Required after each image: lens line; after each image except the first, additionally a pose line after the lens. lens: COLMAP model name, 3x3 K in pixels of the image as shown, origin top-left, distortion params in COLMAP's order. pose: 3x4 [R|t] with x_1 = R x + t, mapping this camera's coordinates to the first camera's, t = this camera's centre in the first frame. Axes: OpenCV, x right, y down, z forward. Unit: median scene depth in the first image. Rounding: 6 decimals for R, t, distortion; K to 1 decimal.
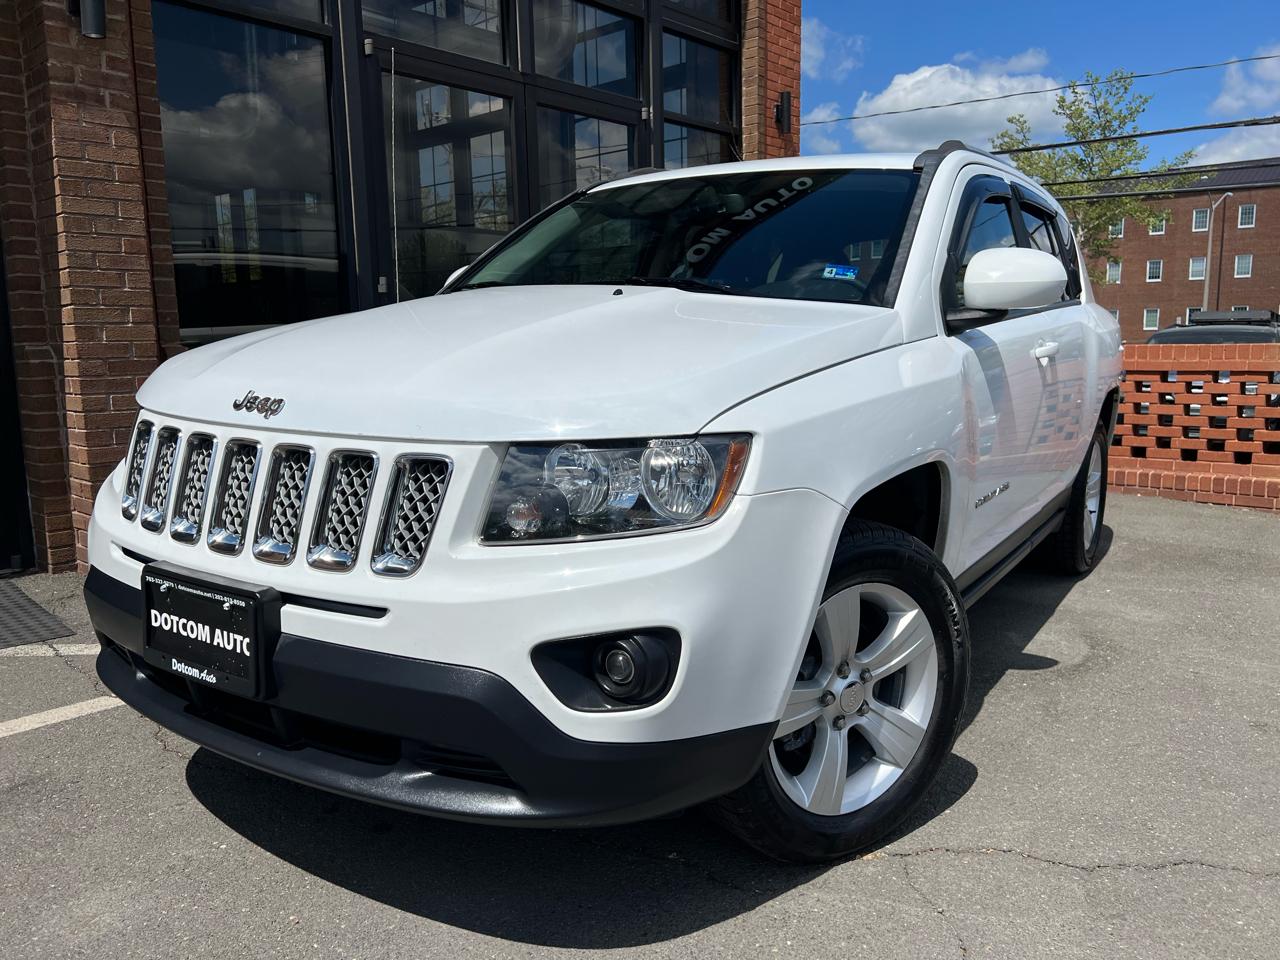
lens RADIAL K [[961.4, 0, 643.5], [0, 961.4, 476.4], [0, 0, 1]] dist [0.046897, -0.051454]
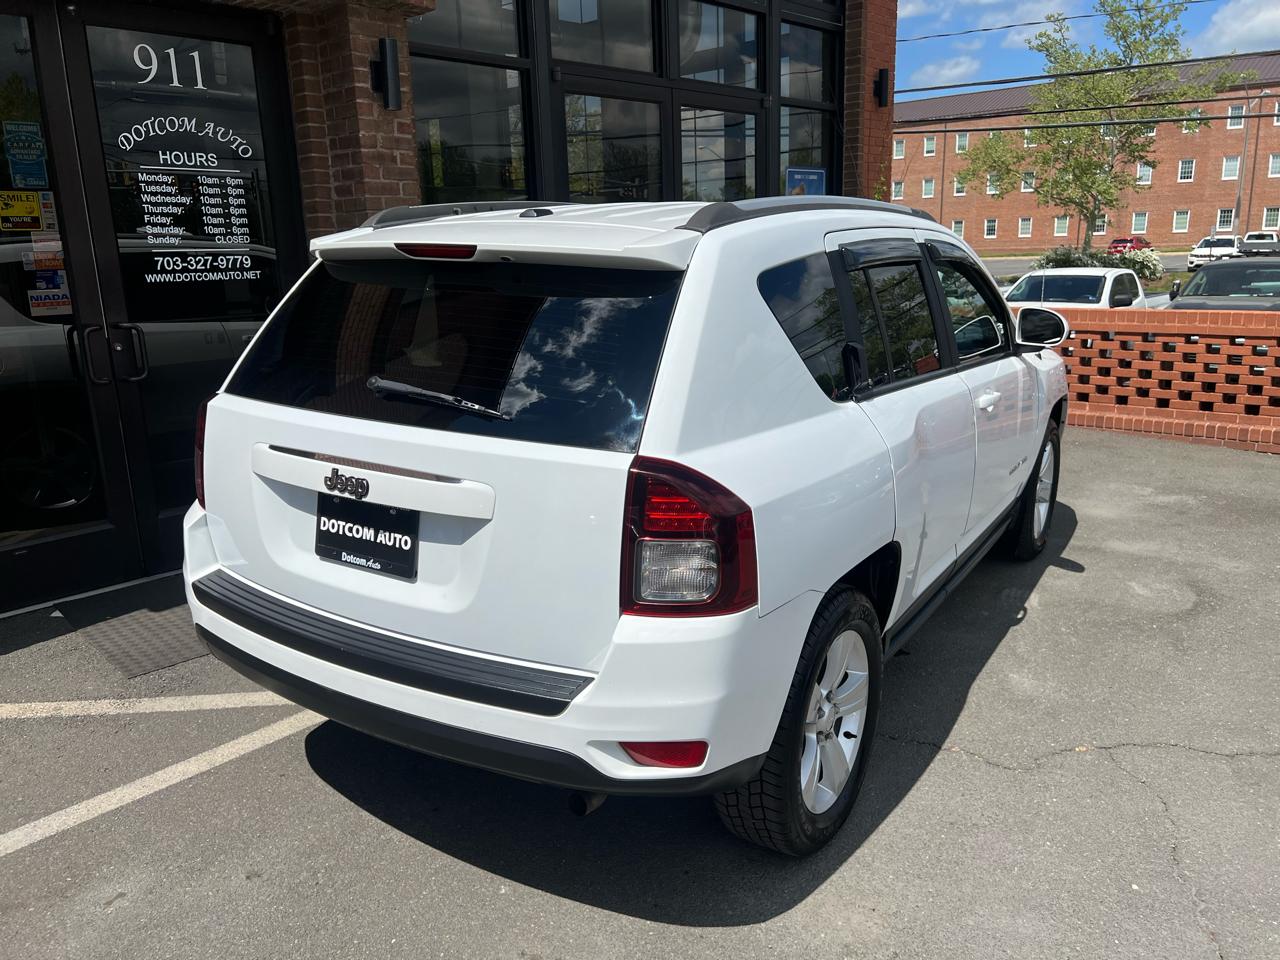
lens RADIAL K [[961.4, 0, 634.6], [0, 961.4, 482.6], [0, 0, 1]] dist [0.046897, -0.051454]
pose [[0.999758, -0.009775, -0.019718, -0.432265], [0.011727, 0.994772, 0.101446, -0.185984], [0.018623, -0.101652, 0.994646, -0.483684]]
